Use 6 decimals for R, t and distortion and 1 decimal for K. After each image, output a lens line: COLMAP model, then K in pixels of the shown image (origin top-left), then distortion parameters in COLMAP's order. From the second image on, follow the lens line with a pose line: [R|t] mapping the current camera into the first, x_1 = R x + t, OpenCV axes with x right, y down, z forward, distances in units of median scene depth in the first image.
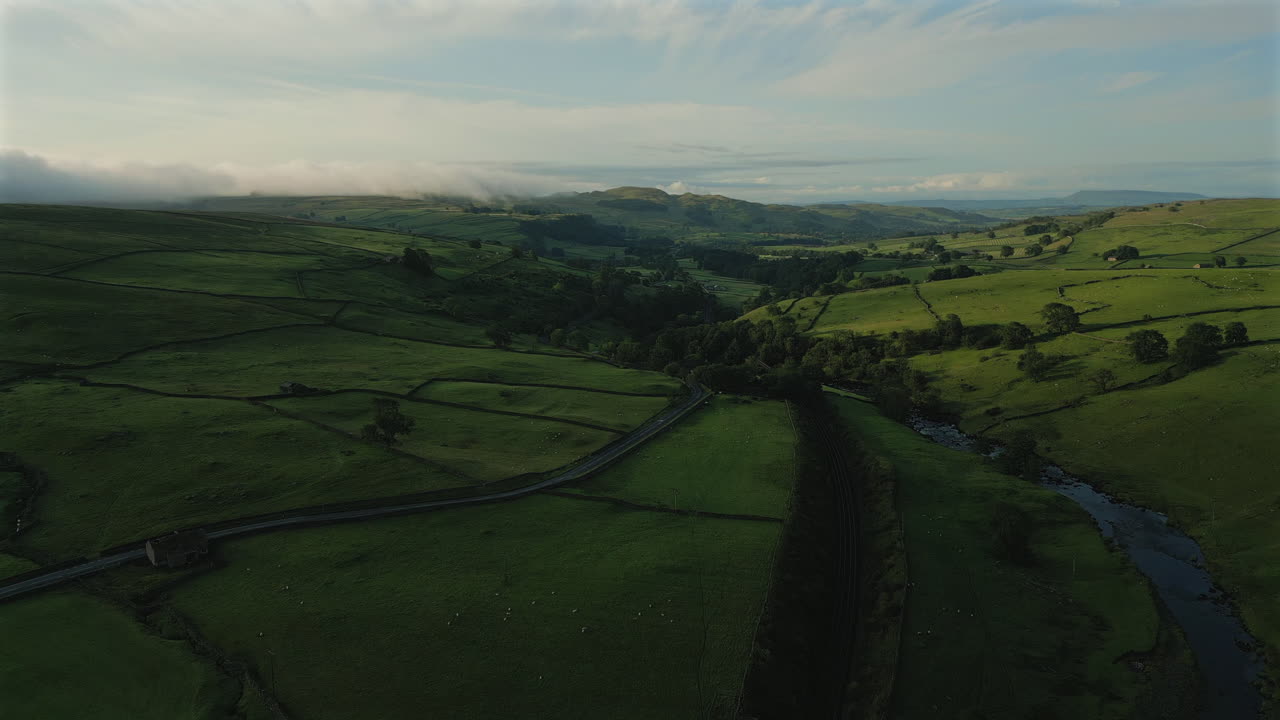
lens RADIAL K [[923.2, 0, 640.0], [0, 923.2, 360.0], [0, 0, 1]] dist [0.093302, -0.113496]
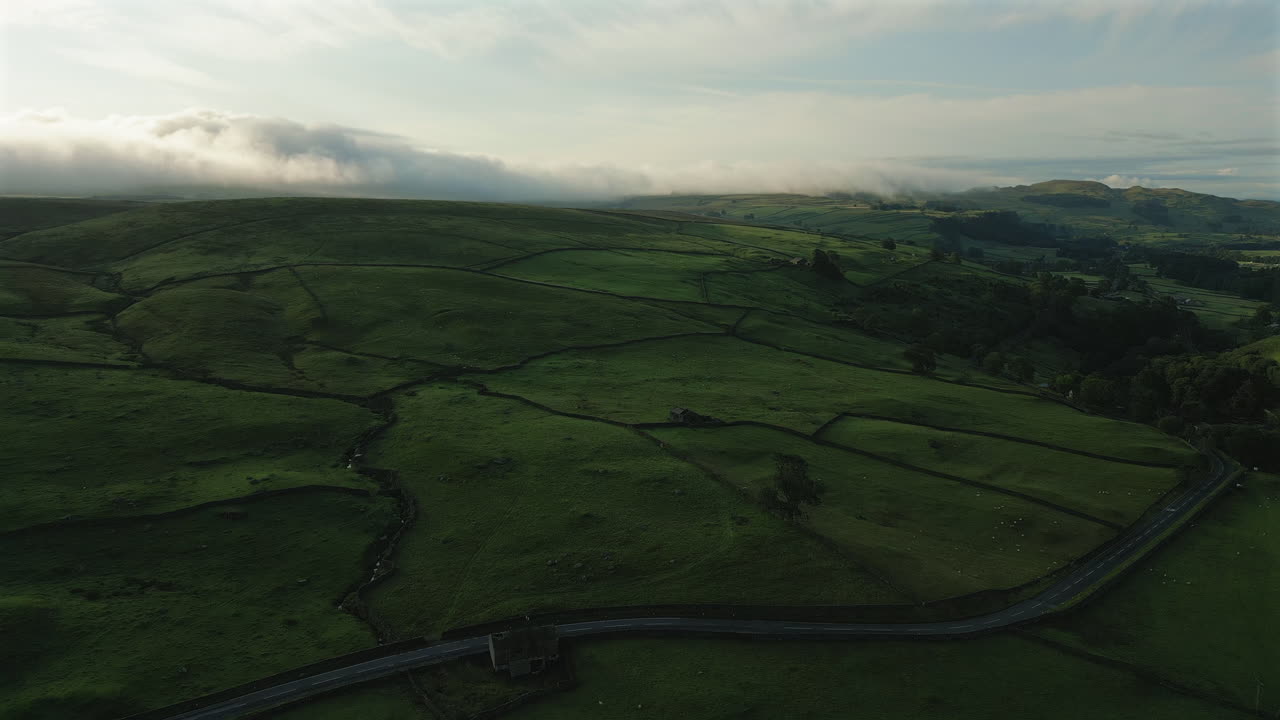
lens RADIAL K [[923.2, 0, 640.0], [0, 923.2, 360.0], [0, 0, 1]] dist [0.093302, -0.113496]
pose [[0.911955, 0.070598, -0.404171, -0.045820], [-0.069346, 0.997435, 0.017756, -0.022481], [0.404387, 0.011834, 0.914511, 0.136790]]
